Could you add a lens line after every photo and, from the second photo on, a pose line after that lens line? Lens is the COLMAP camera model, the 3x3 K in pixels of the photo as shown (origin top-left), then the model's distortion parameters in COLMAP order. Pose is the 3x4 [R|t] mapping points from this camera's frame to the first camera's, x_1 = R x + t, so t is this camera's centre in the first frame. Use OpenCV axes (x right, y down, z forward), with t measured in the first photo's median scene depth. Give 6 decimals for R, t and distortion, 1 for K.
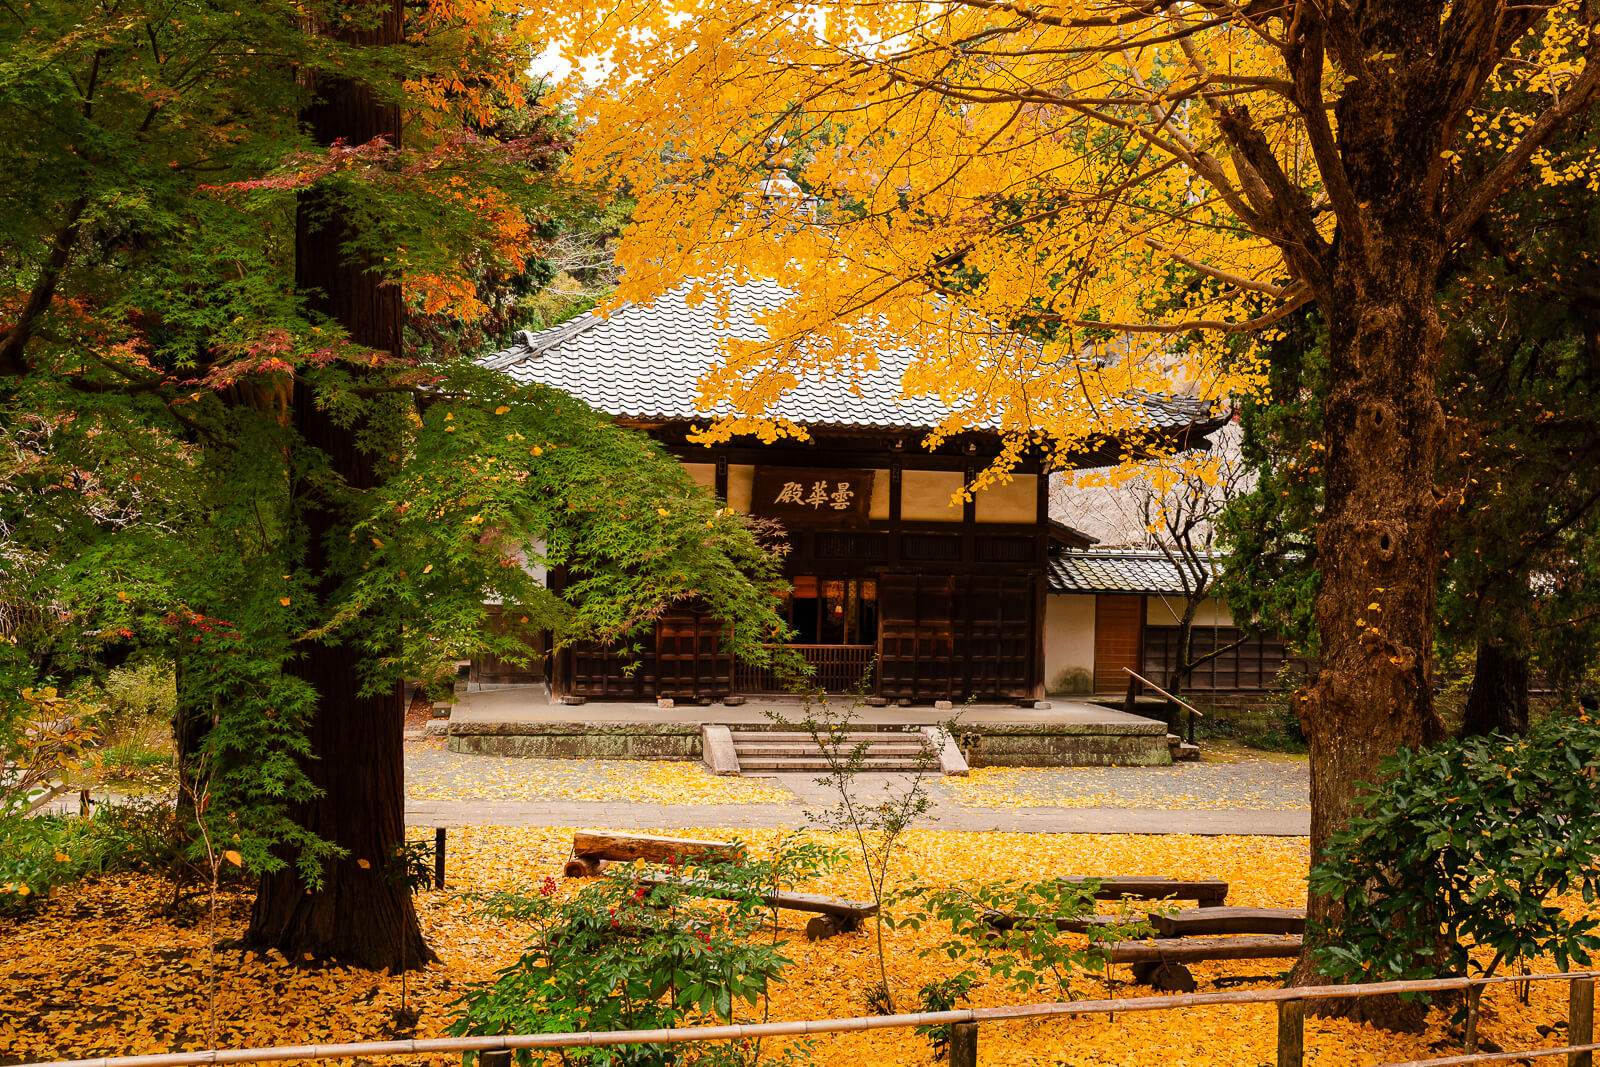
lens RADIAL K [[1784.8, 0, 801.1], [0, 1784.8, 556.2], [0, 0, 1]] dist [0.013221, 0.031495]
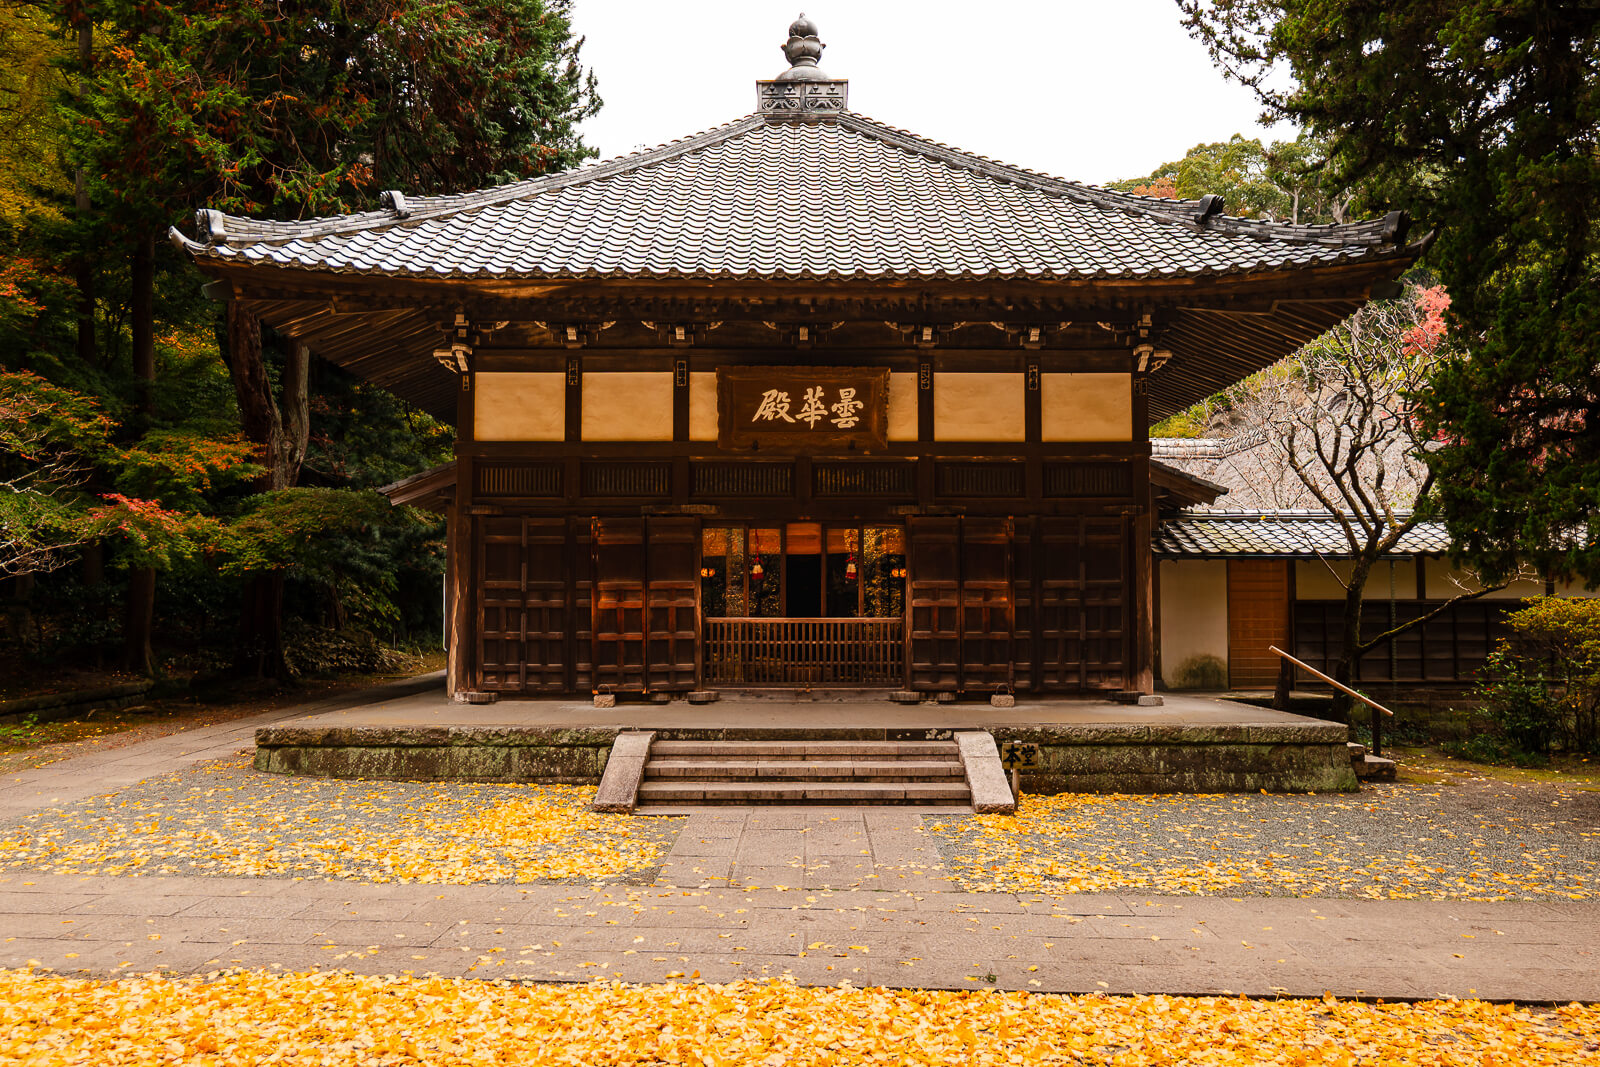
lens RADIAL K [[1181.1, 0, 801.0], [0, 1181.1, 556.7], [0, 0, 1]] dist [-0.001319, 0.006994]
pose [[0.982465, -0.030747, -0.183895, 0.089321], [0.021140, 0.998318, -0.053977, 0.050443], [0.185245, 0.049143, 0.981463, 0.529513]]
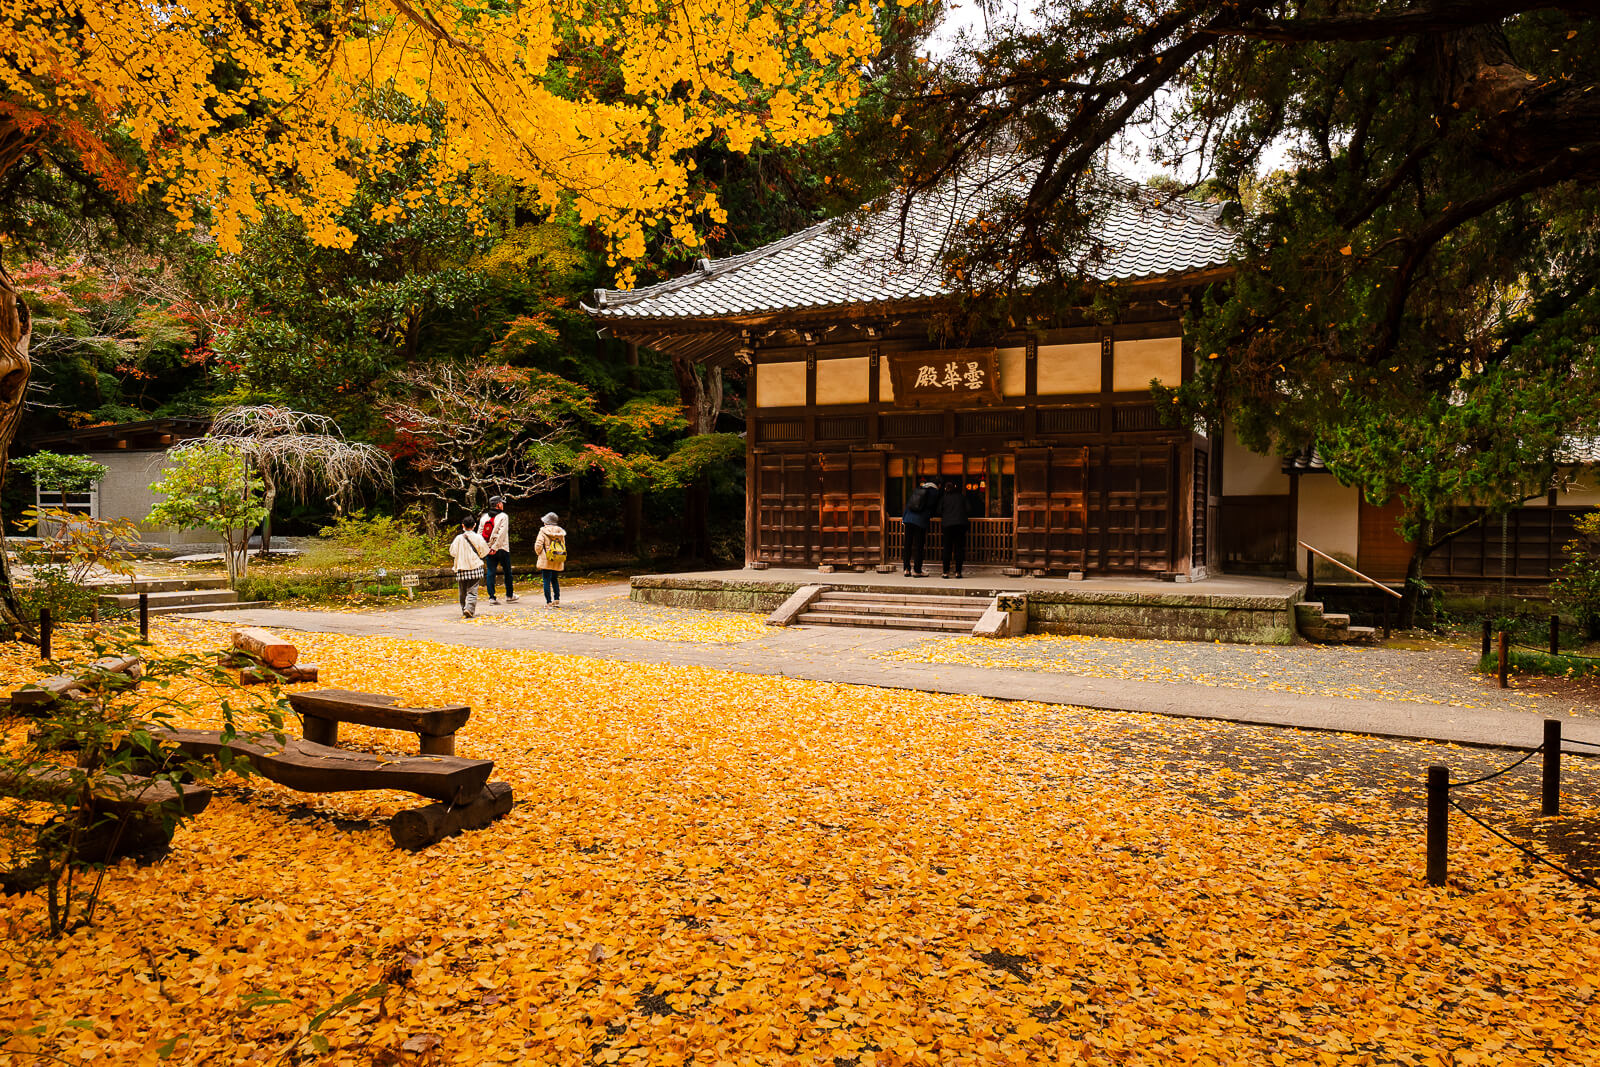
lens RADIAL K [[1181.1, 0, 801.0], [0, 1181.1, 556.7], [0, 0, 1]] dist [-0.001319, 0.006994]
pose [[0.784838, 0.001169, -0.619699, 0.371142], [0.008576, 0.999882, 0.012748, 0.062700], [0.619641, -0.015320, 0.784736, 0.385156]]
